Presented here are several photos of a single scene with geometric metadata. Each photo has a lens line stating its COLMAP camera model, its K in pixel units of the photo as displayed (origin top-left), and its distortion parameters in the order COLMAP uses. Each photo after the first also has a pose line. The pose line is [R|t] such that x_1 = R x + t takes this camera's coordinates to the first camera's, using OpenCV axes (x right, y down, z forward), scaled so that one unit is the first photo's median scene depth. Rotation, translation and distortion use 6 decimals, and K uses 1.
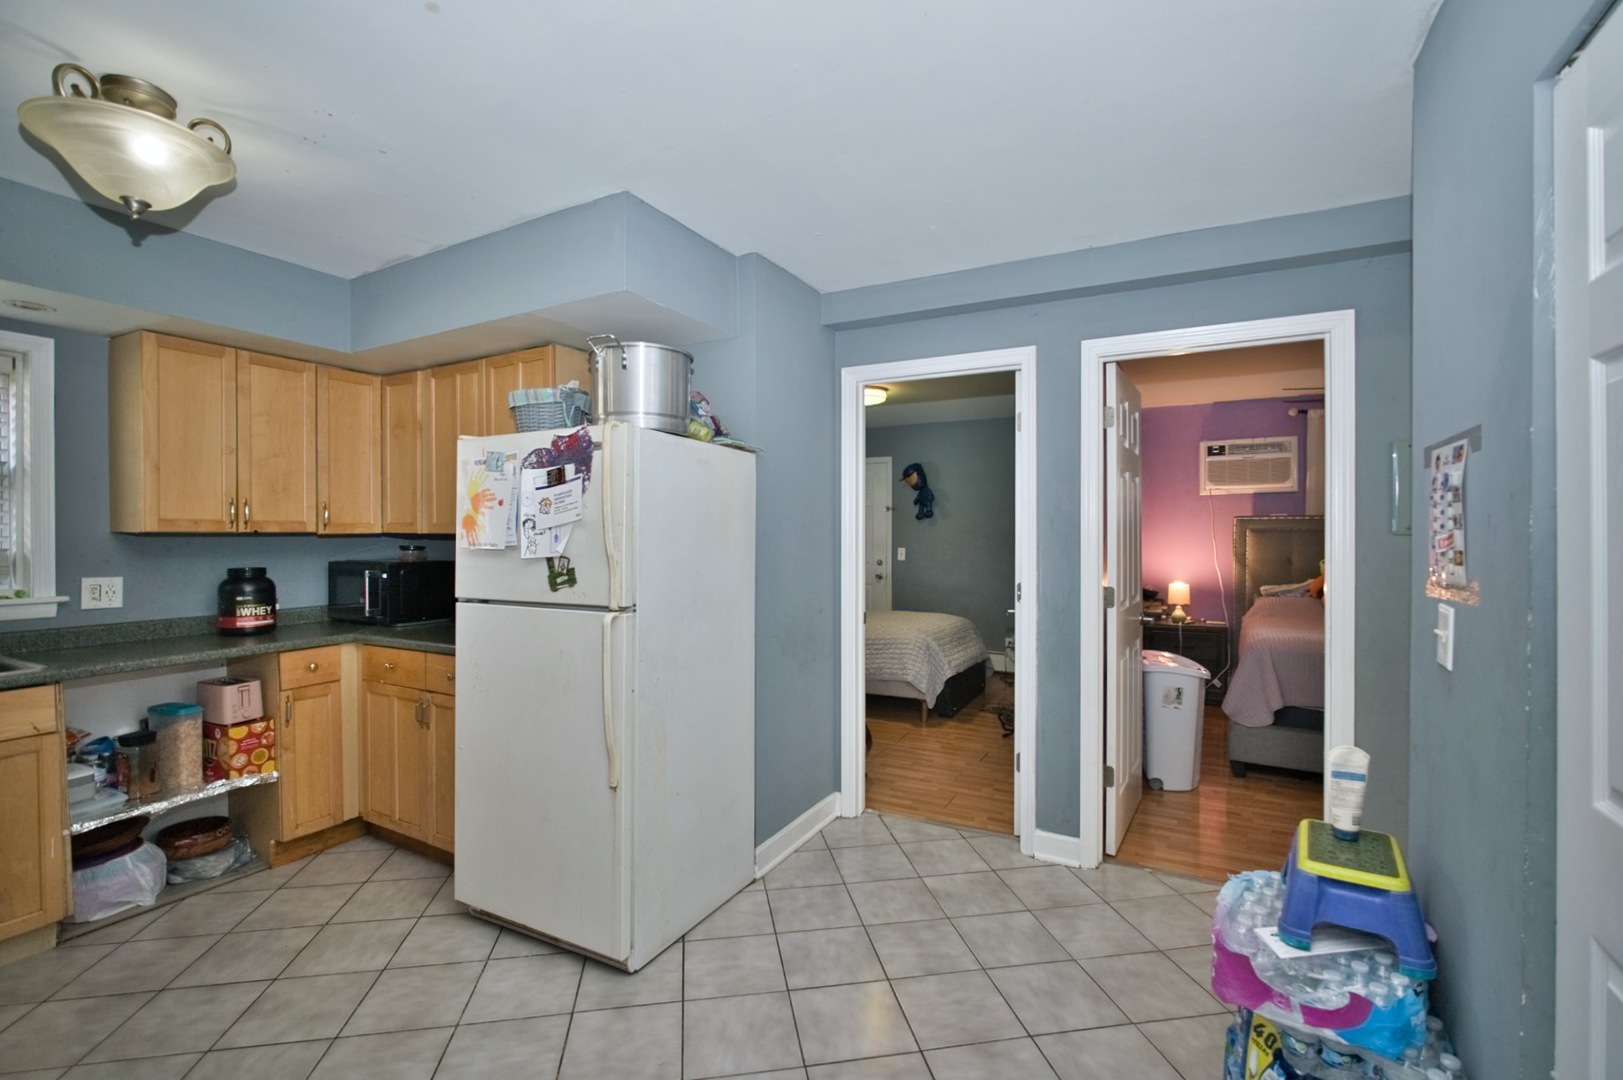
lens RADIAL K [[711.7, 0, 809.7], [0, 711.7, 540.3], [0, 0, 1]] dist [-0.023800, 0.006827]
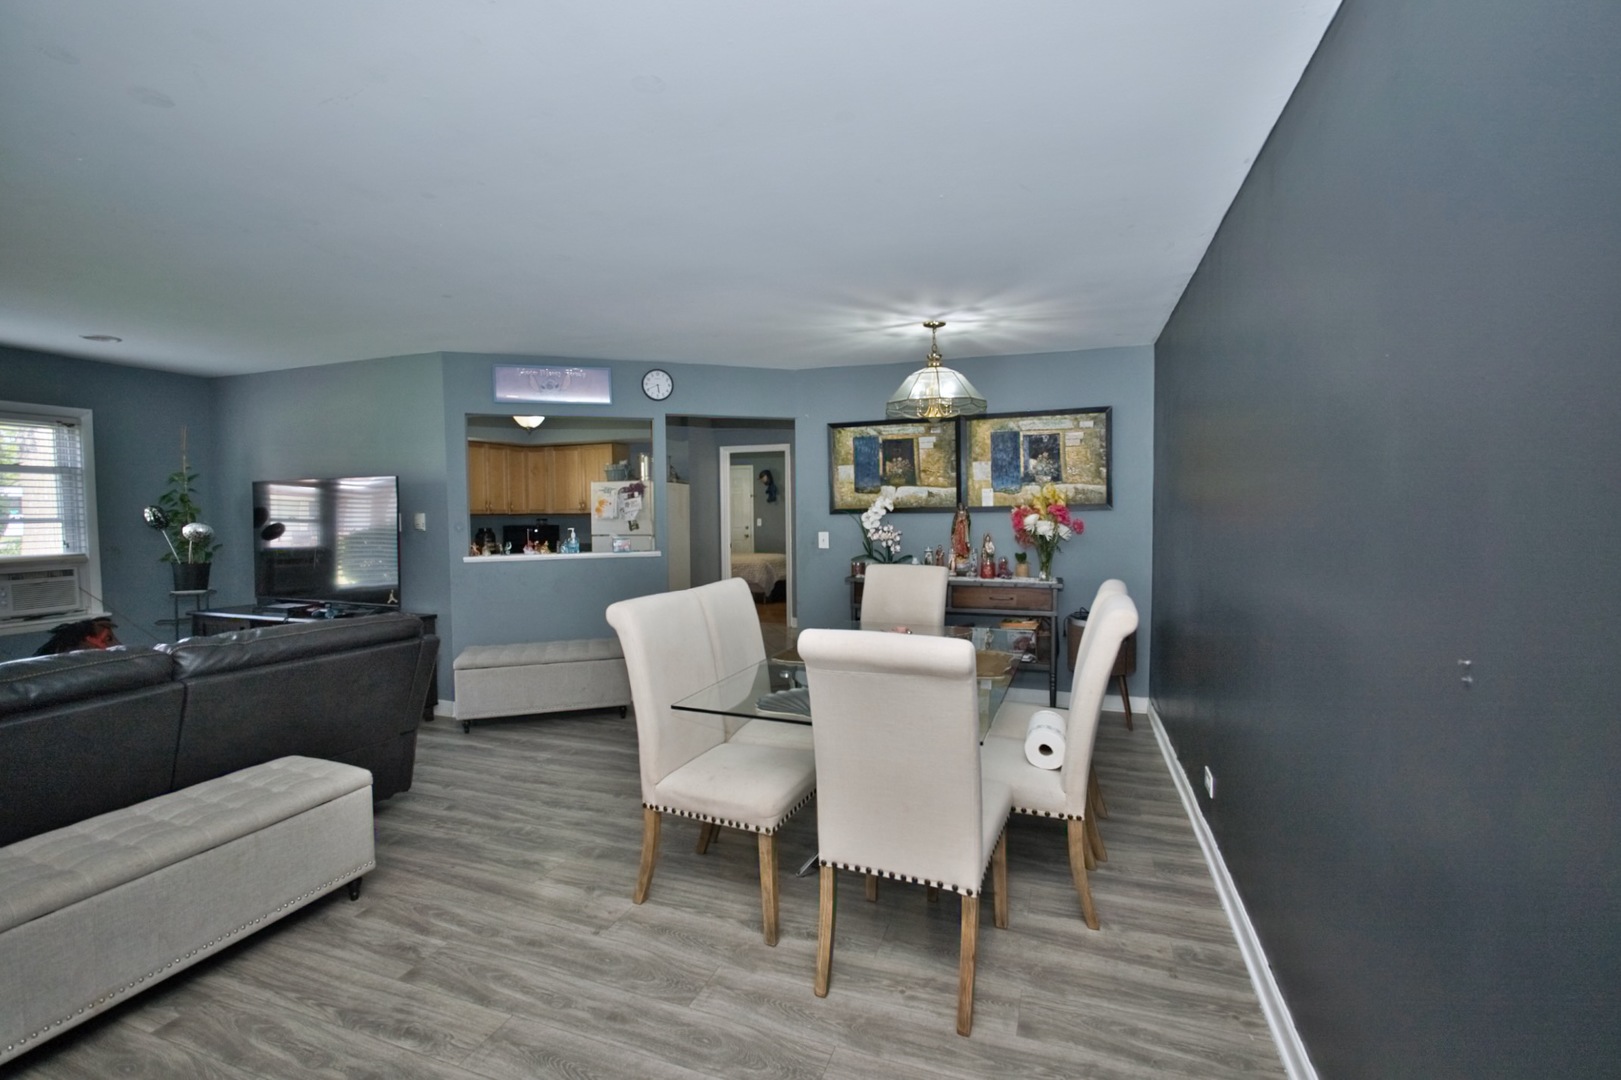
lens RADIAL K [[710.9, 0, 808.7], [0, 710.9, 540.3], [0, 0, 1]] dist [-0.023800, 0.006827]
pose [[0.988151, -0.015760, 0.152676, -0.042537], [0.010212, 0.999261, 0.037058, 0.001602], [-0.153147, -0.035059, 0.987581, -1.962435]]
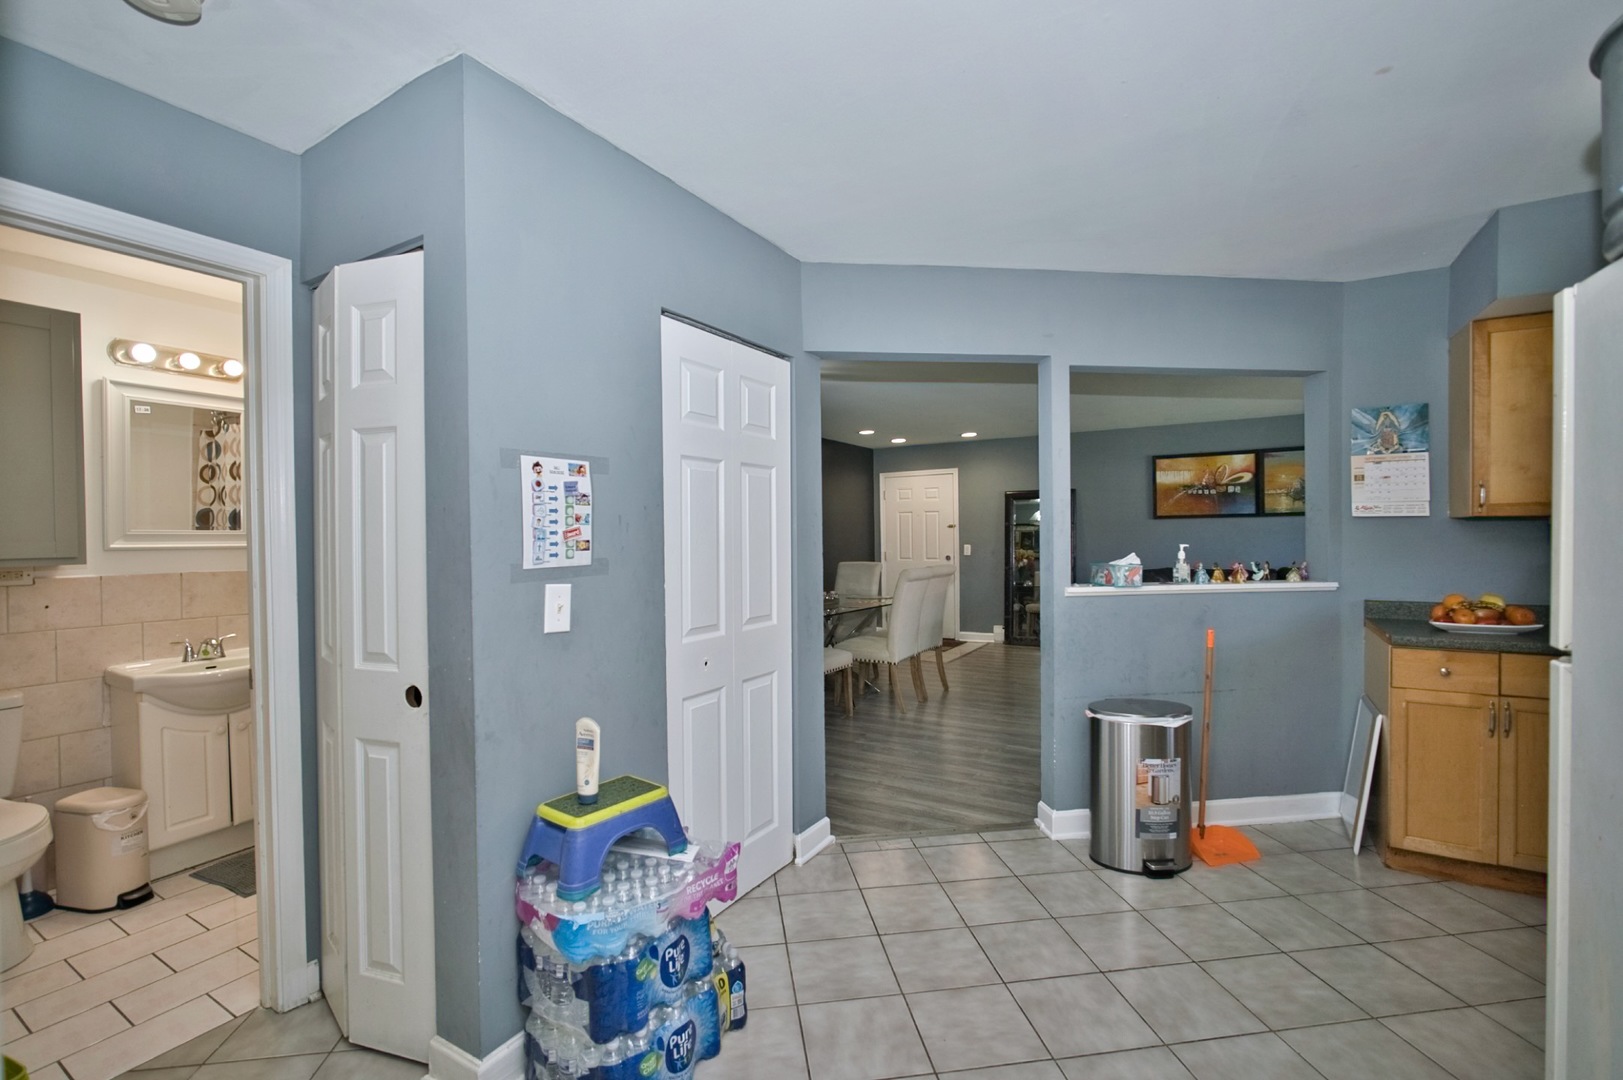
lens RADIAL K [[704.8, 0, 809.7], [0, 704.8, 540.8], [0, 0, 1]] dist [-0.023801, 0.006887]
pose [[-0.999238, 0.012260, 0.037061, 0.215247], [0.012844, 0.999796, 0.015571, 0.000145], [-0.036862, 0.016036, -0.999192, 1.208289]]
